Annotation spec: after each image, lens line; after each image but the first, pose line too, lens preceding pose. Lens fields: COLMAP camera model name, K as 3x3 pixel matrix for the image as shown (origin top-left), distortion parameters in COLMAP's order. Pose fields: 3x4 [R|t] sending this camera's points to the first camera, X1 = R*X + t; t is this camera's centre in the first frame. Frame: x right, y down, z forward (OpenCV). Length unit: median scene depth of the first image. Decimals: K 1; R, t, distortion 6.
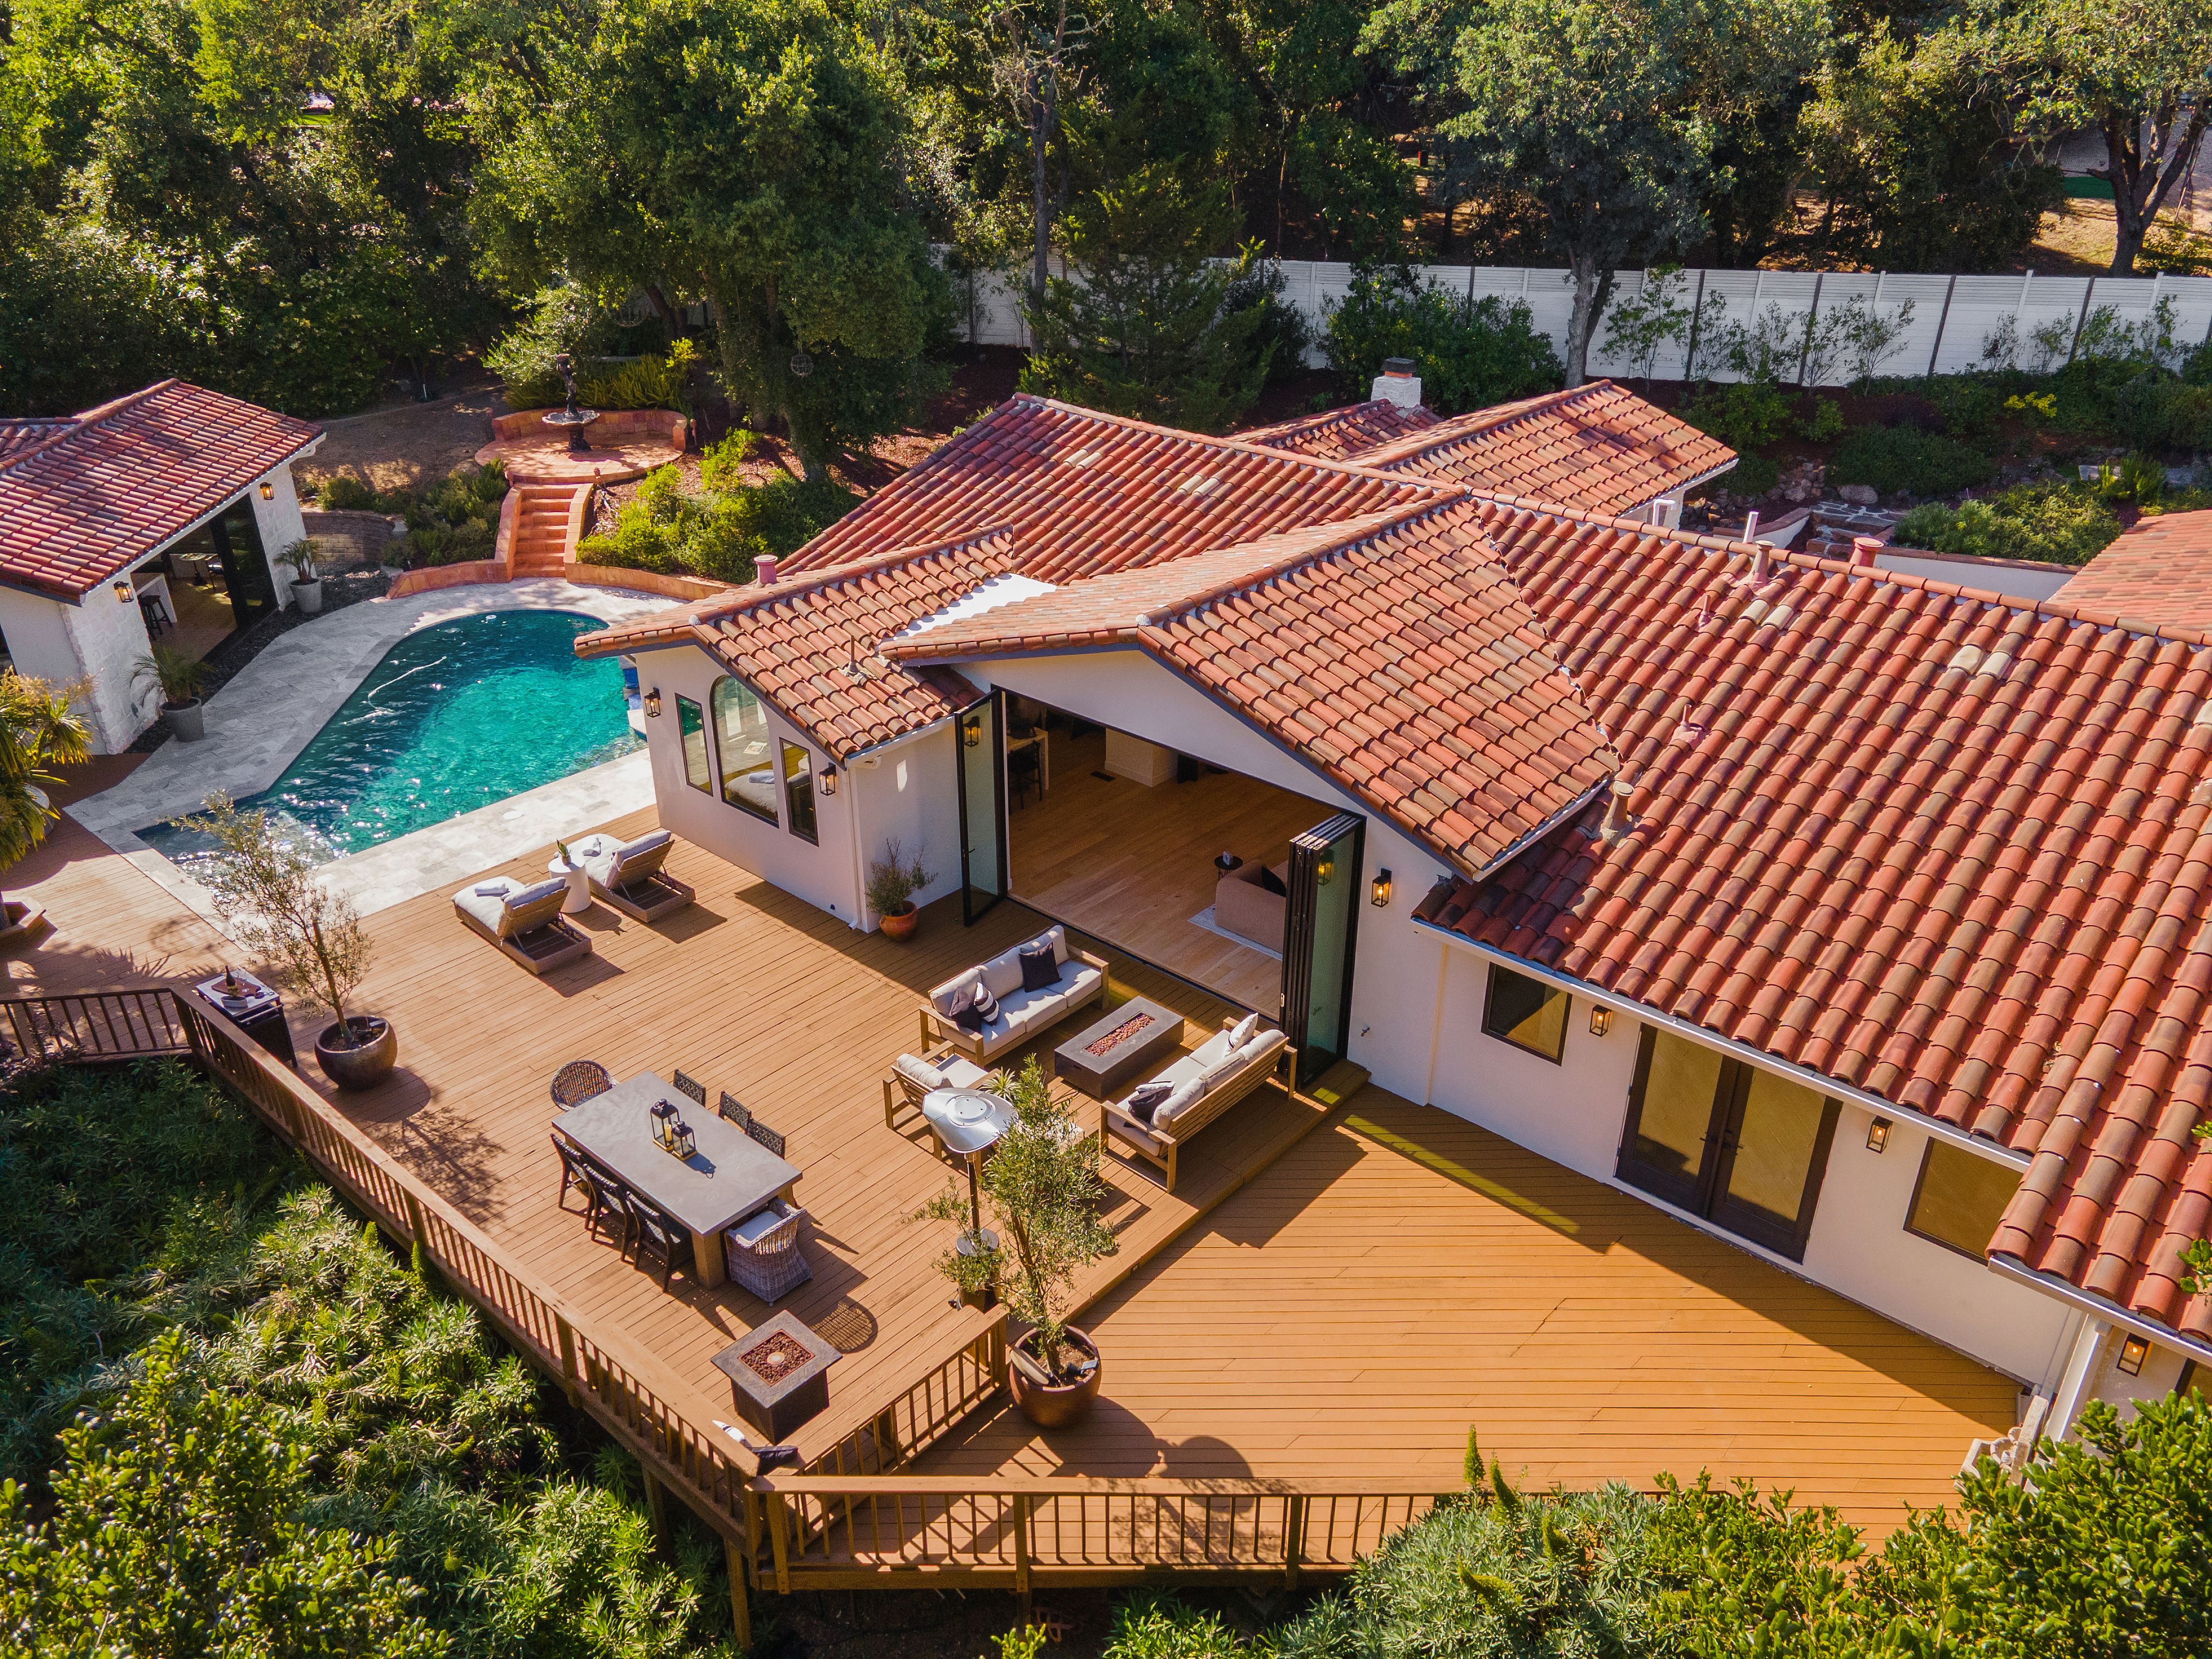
lens RADIAL K [[1607.8, 0, 1106.0], [0, 1607.8, 829.5], [0, 0, 1]] dist [0.009931, 0.022966]
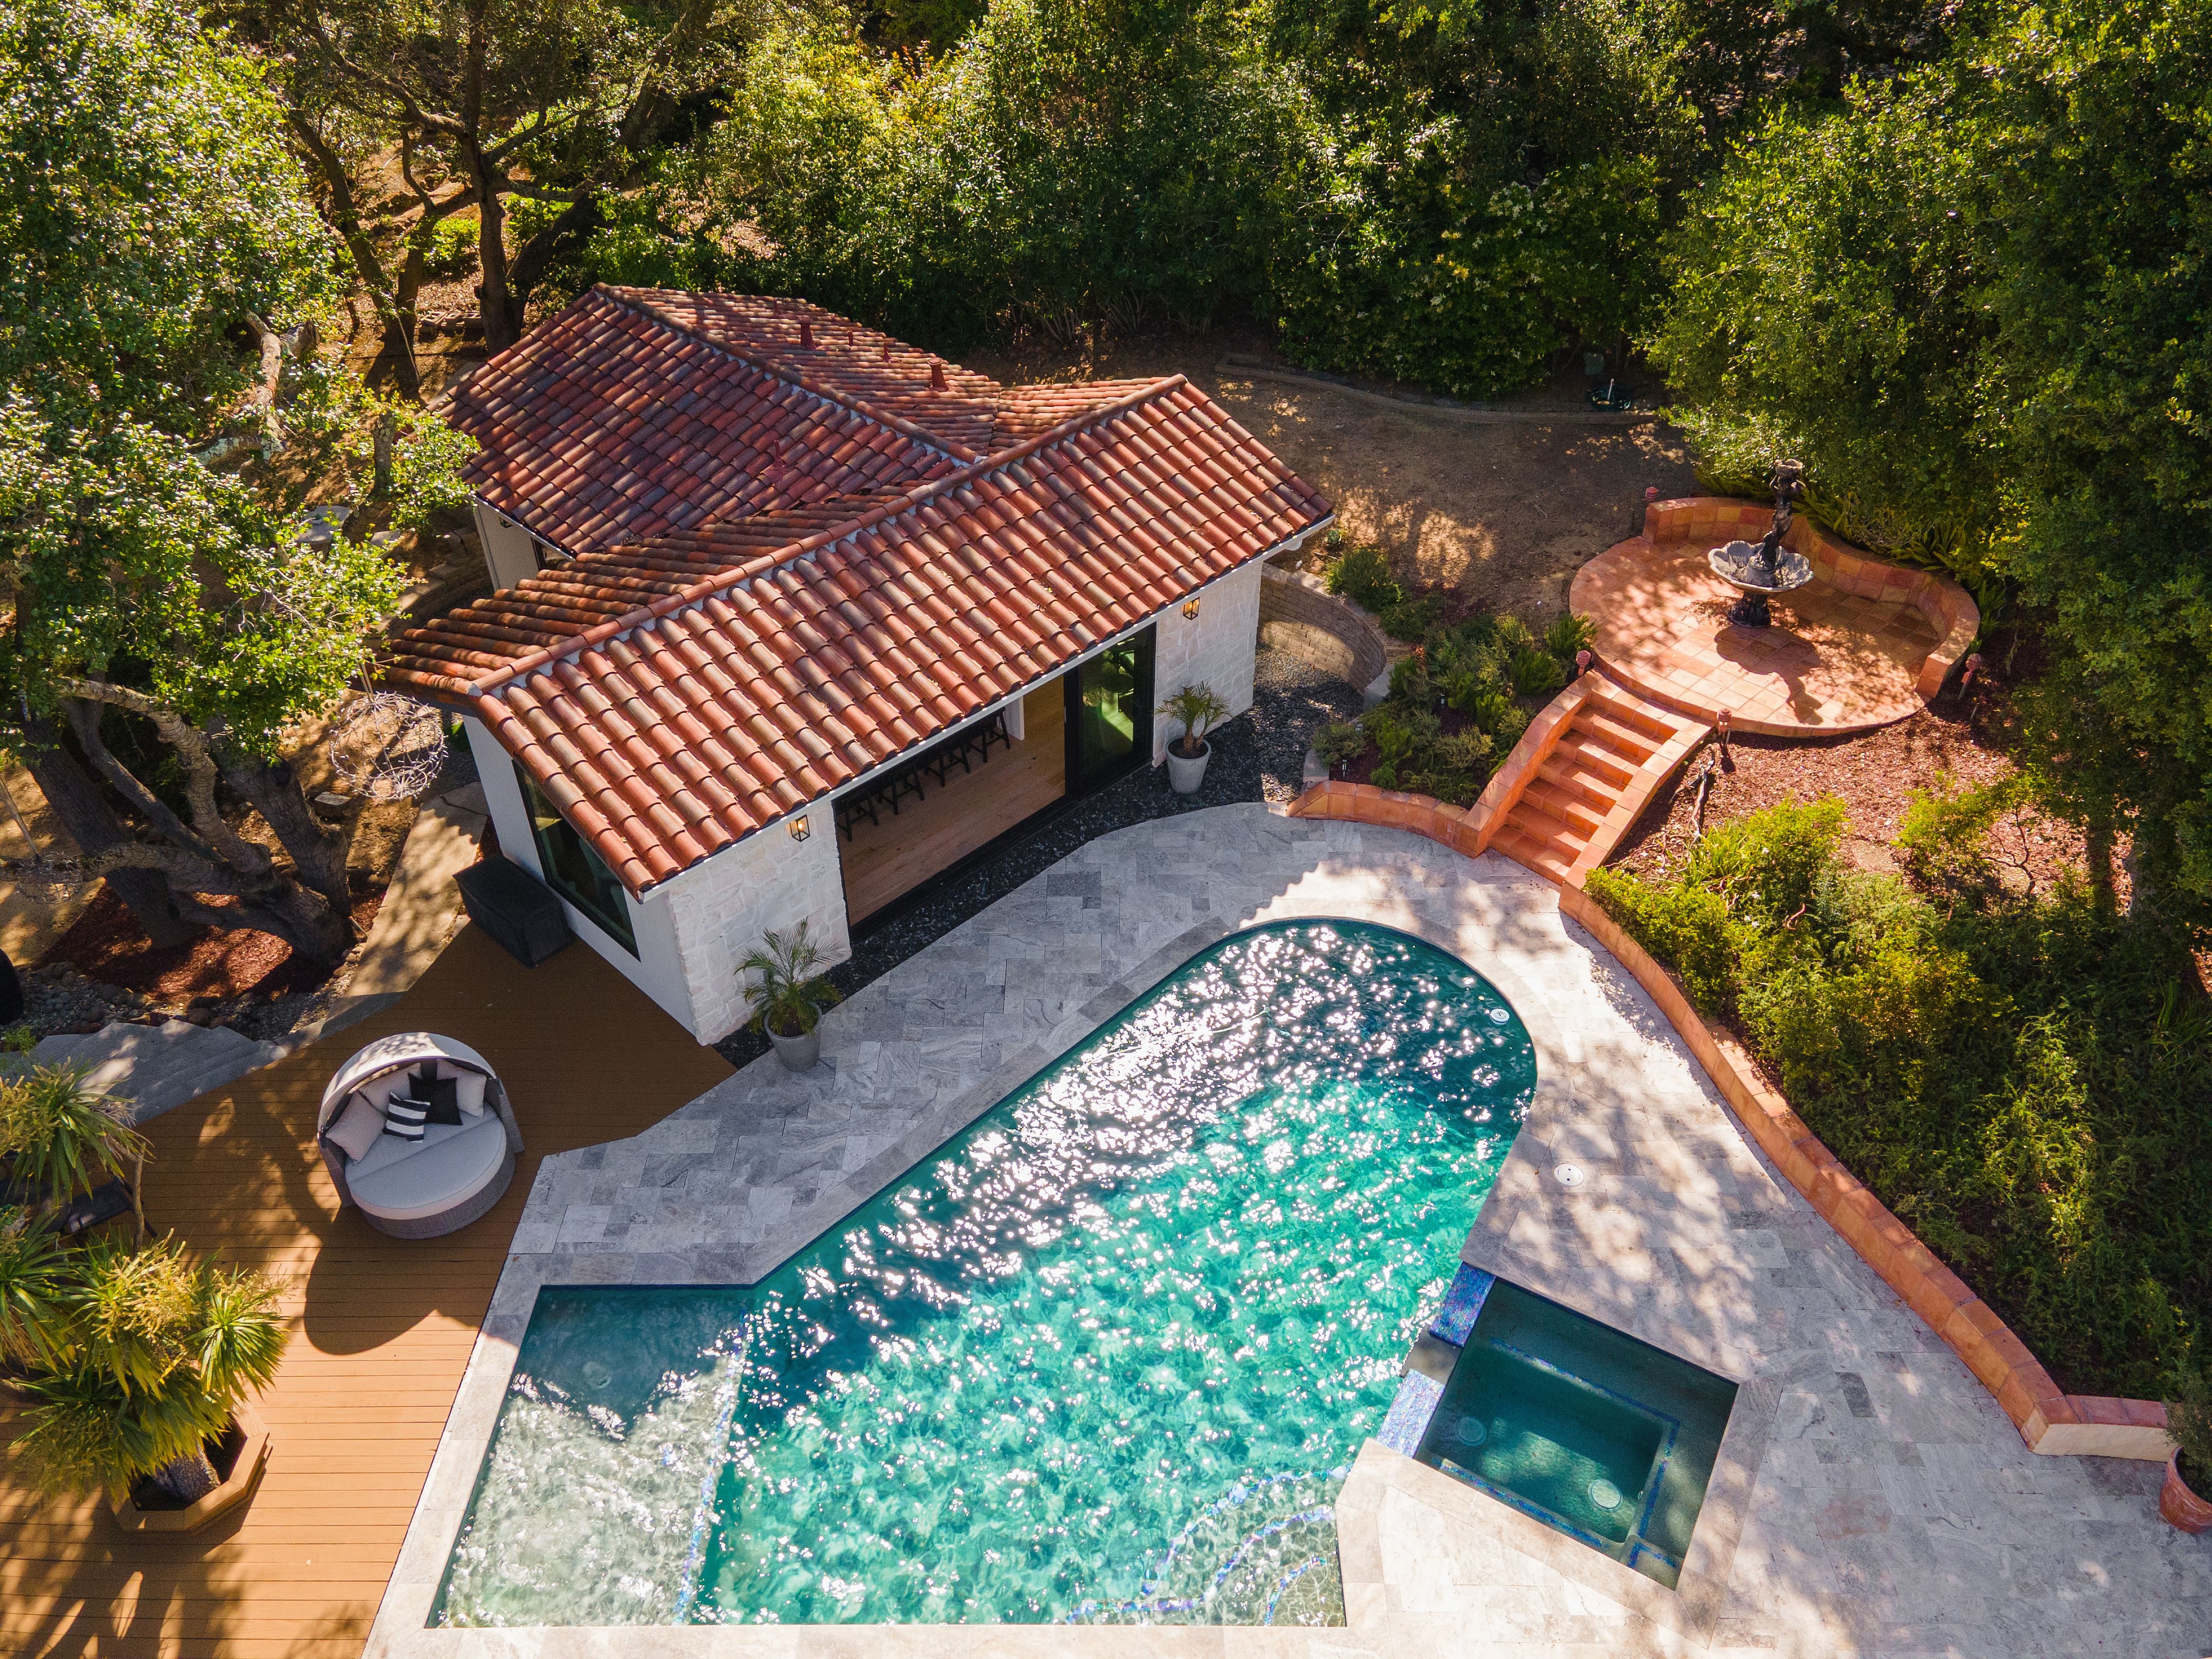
lens RADIAL K [[1607.8, 0, 1106.0], [0, 1607.8, 829.5], [0, 0, 1]] dist [0.009931, 0.022966]
pose [[0.651454, 0.470045, -0.595537, -0.217489], [-0.351450, 0.882622, 0.312187, -0.548102], [0.672376, 0.005926, 0.740186, 0.894806]]
